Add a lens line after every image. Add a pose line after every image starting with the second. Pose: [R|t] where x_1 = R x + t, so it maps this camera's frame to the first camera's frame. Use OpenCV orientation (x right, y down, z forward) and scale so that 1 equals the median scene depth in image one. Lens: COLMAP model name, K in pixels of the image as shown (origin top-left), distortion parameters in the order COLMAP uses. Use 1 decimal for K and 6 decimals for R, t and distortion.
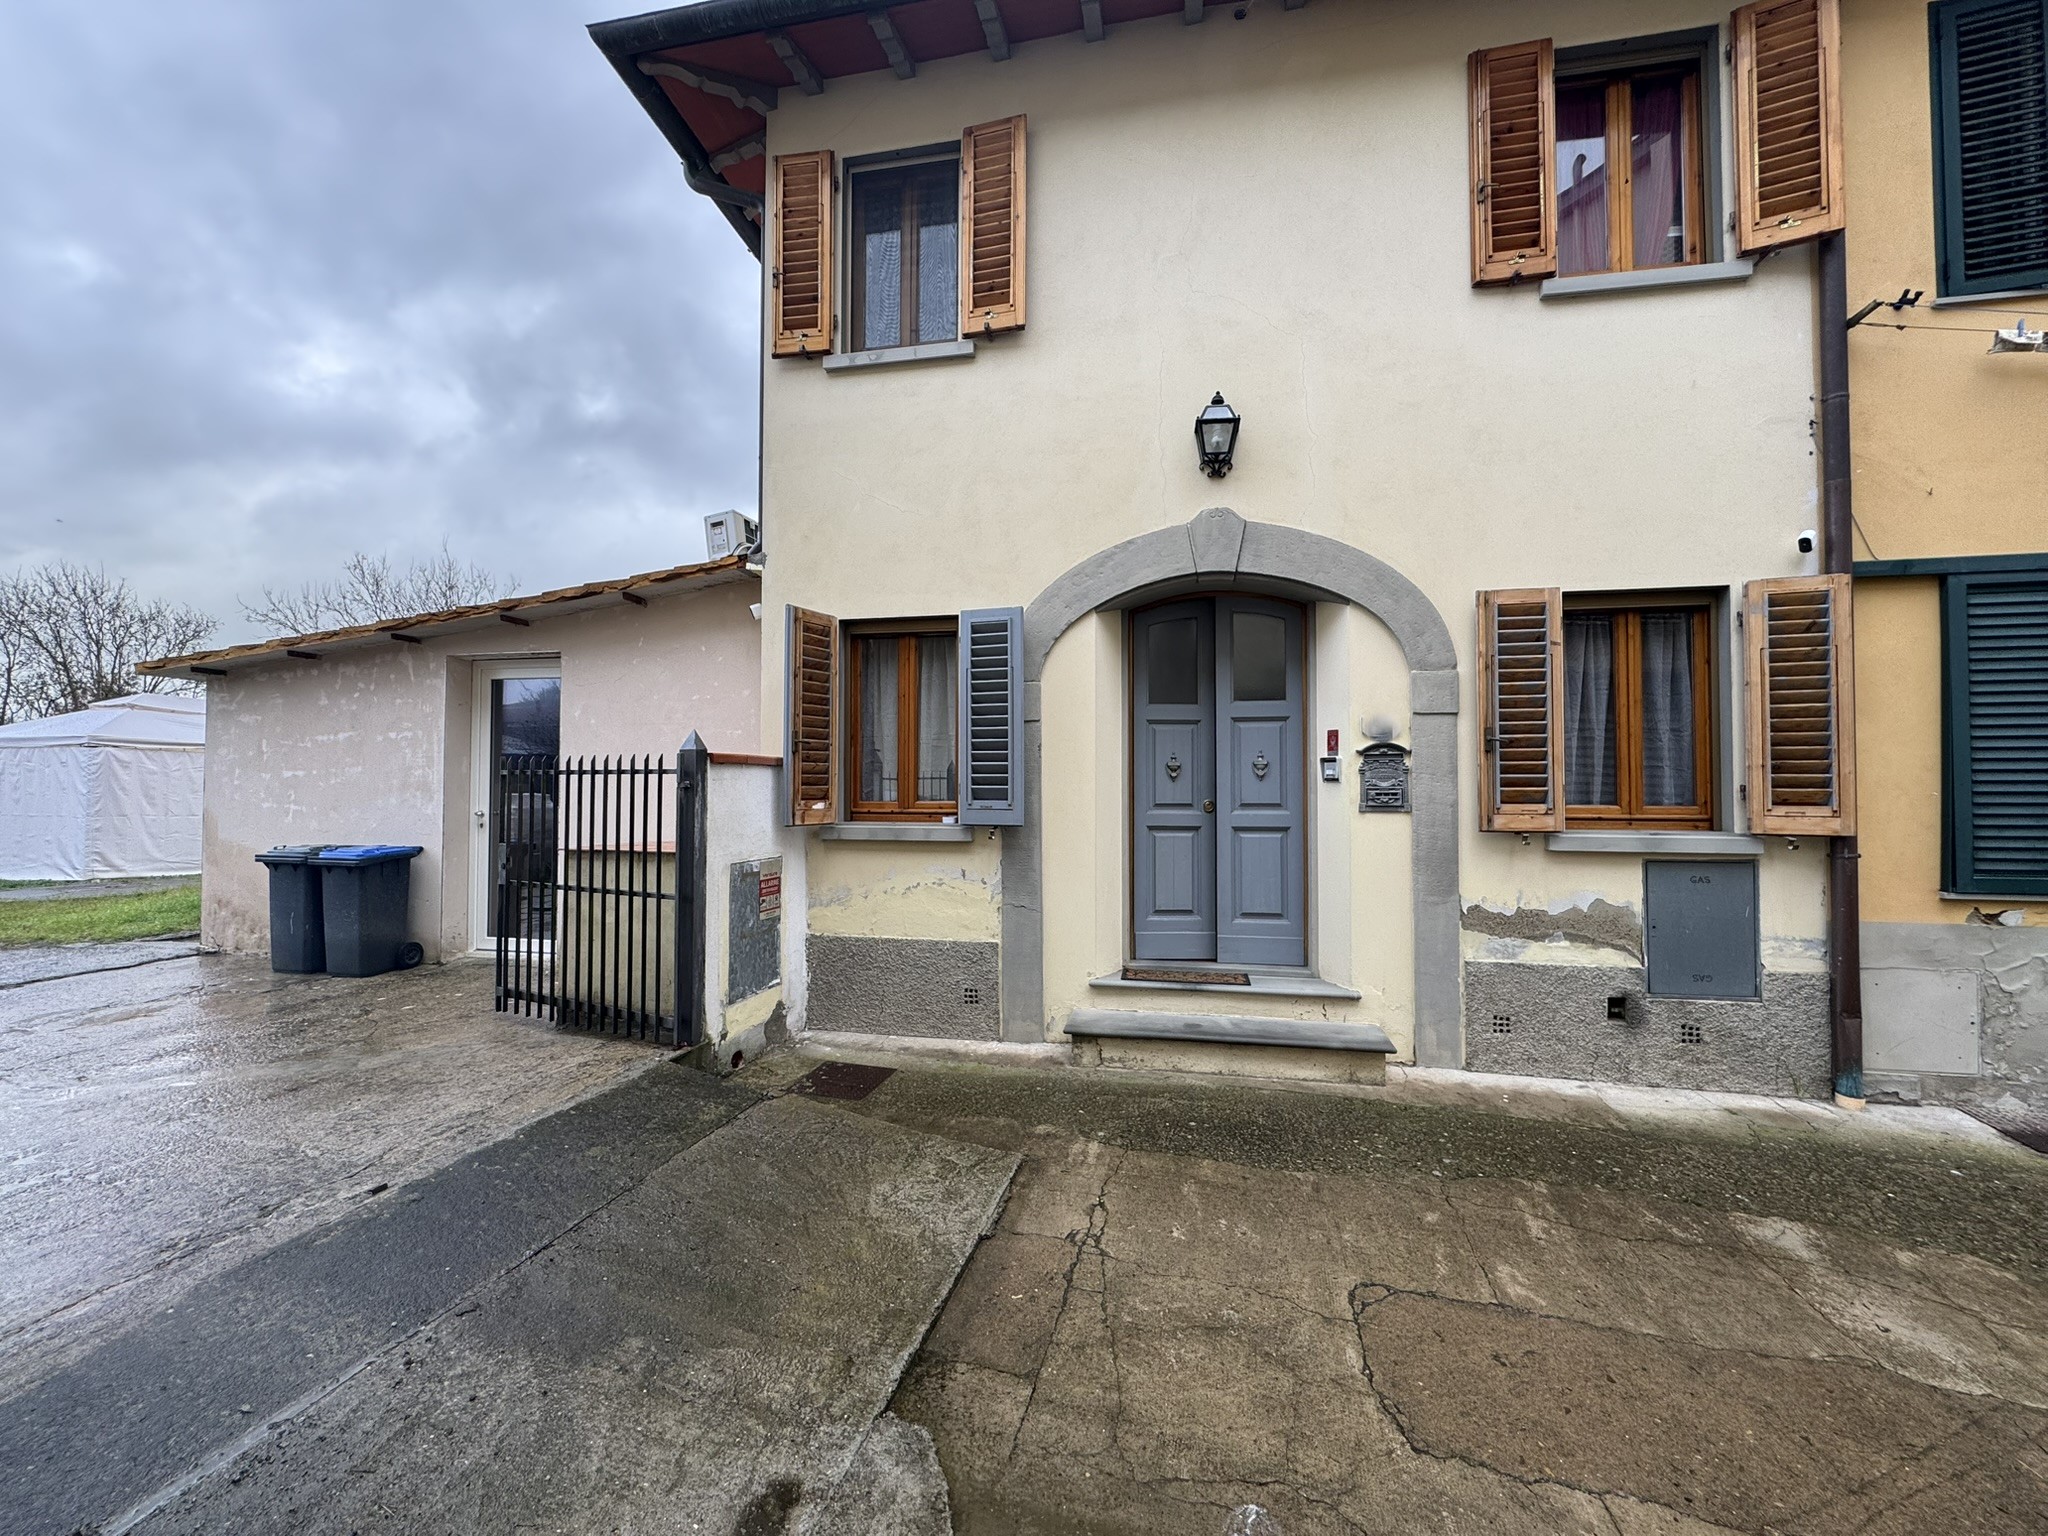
lens RADIAL K [[816.9, 0, 1022.2], [0, 816.9, 769.9], [0, 0, 1]] dist [-0.003749, 0.000457]
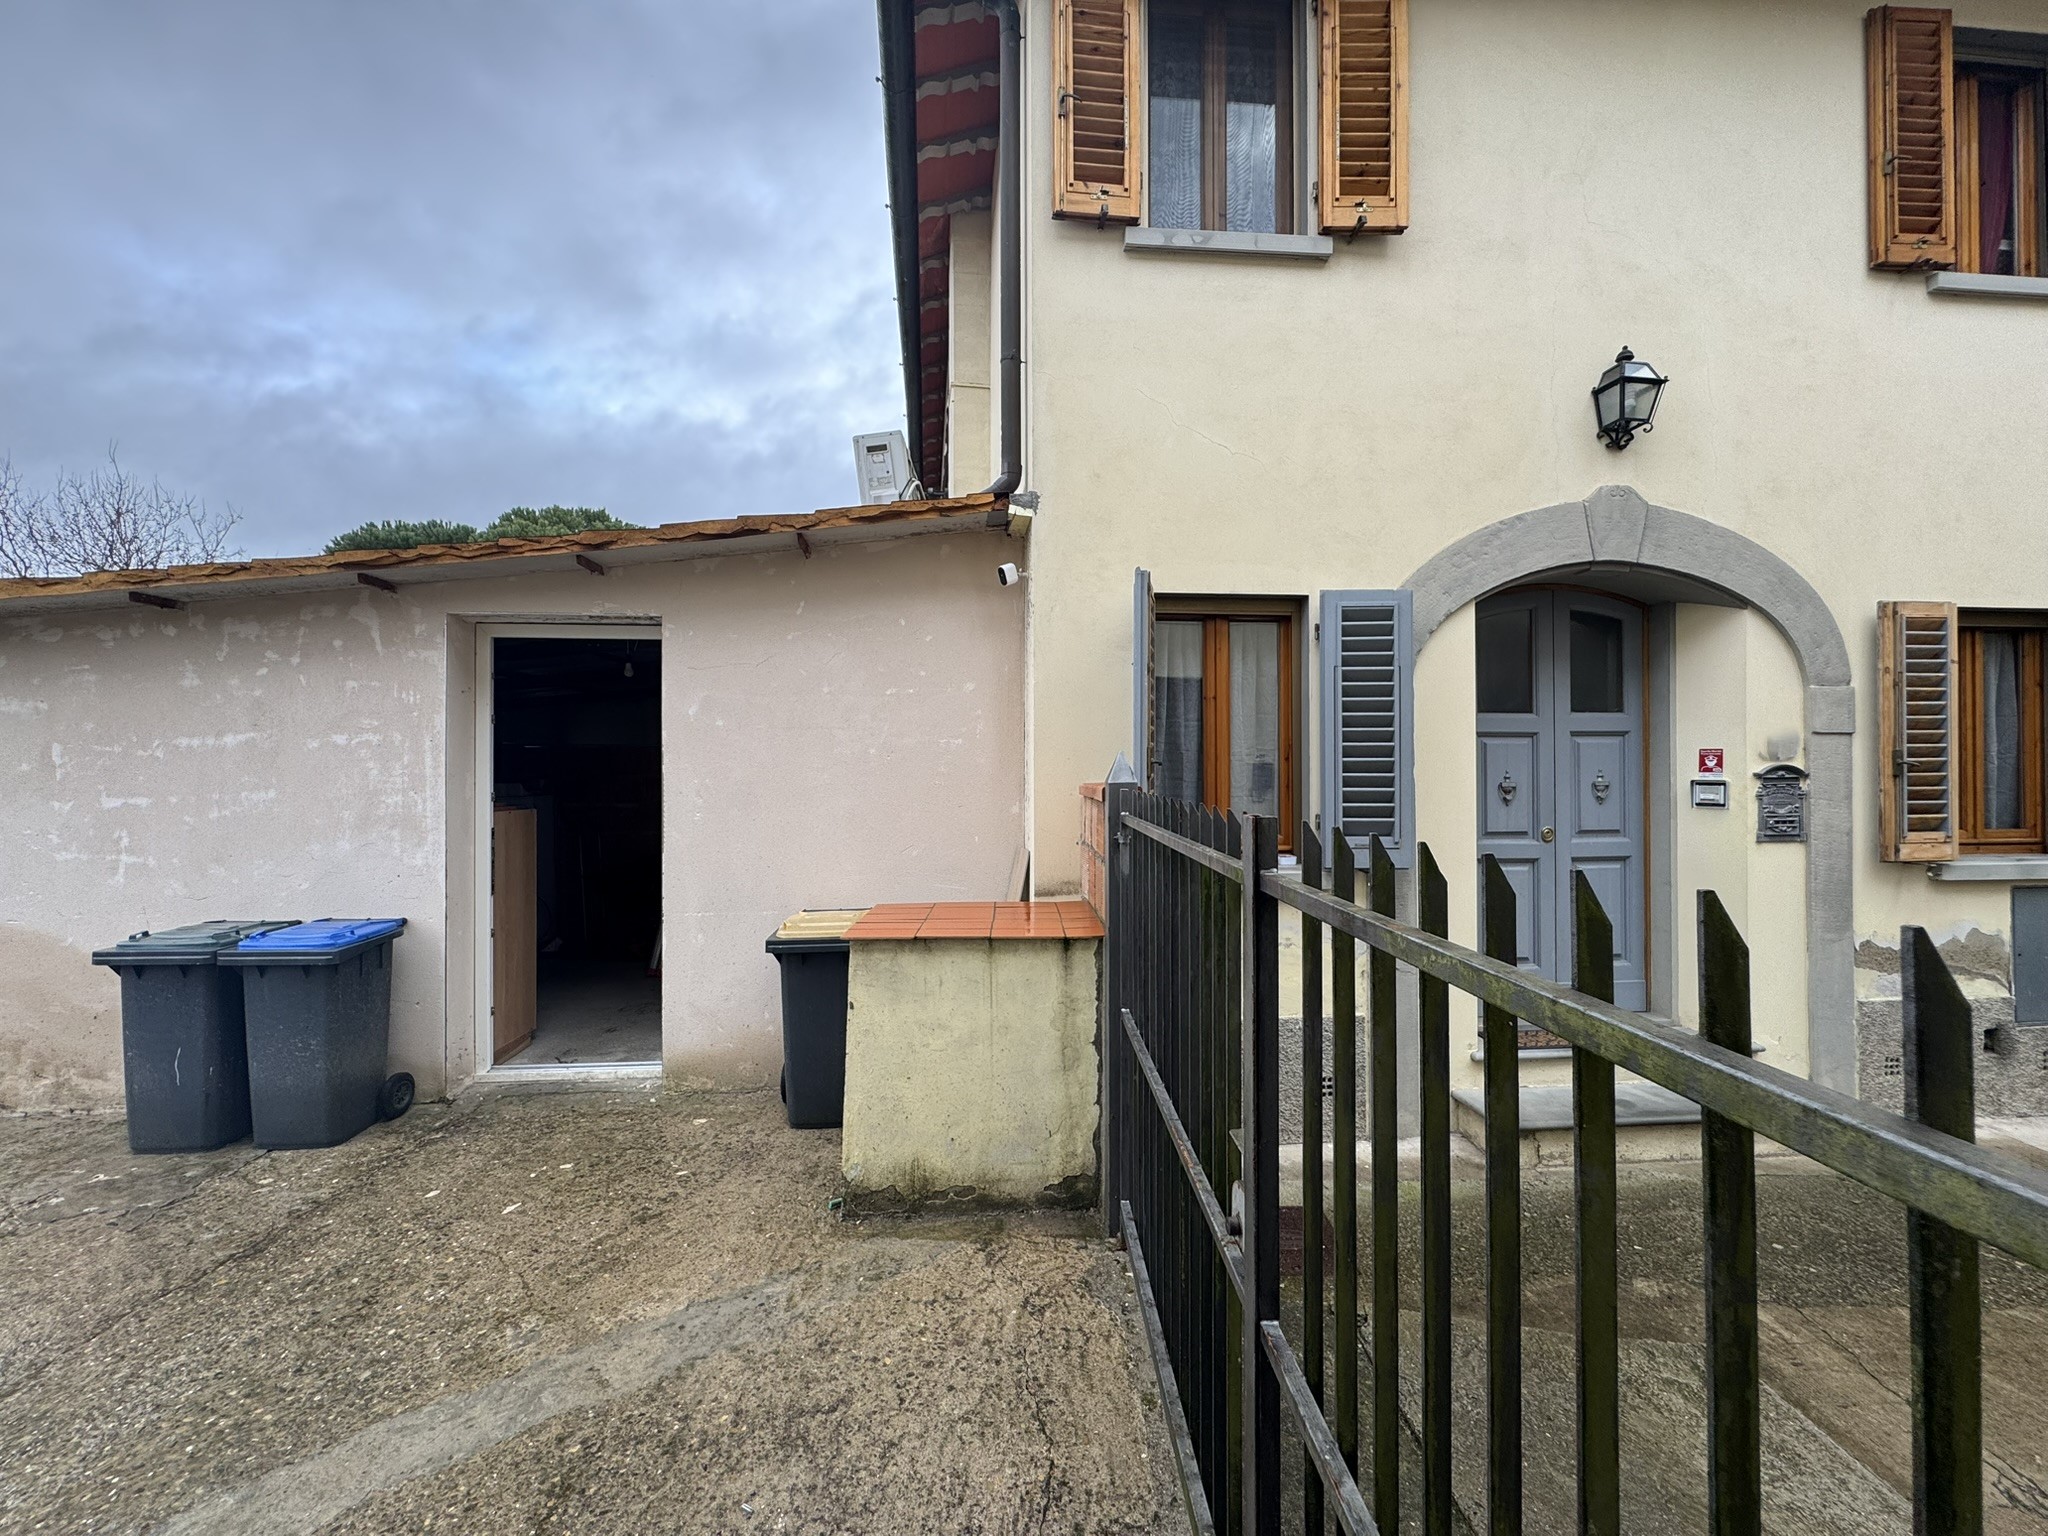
lens RADIAL K [[816.9, 0, 1017.2], [0, 816.9, 768.8], [0, 0, 1]] dist [-0.003749, 0.000457]
pose [[0.962258, -0.003314, 0.272120, -0.579125], [-0.001531, 0.999844, 0.017592, -0.041097], [-0.272136, -0.017345, 0.962103, 0.346855]]
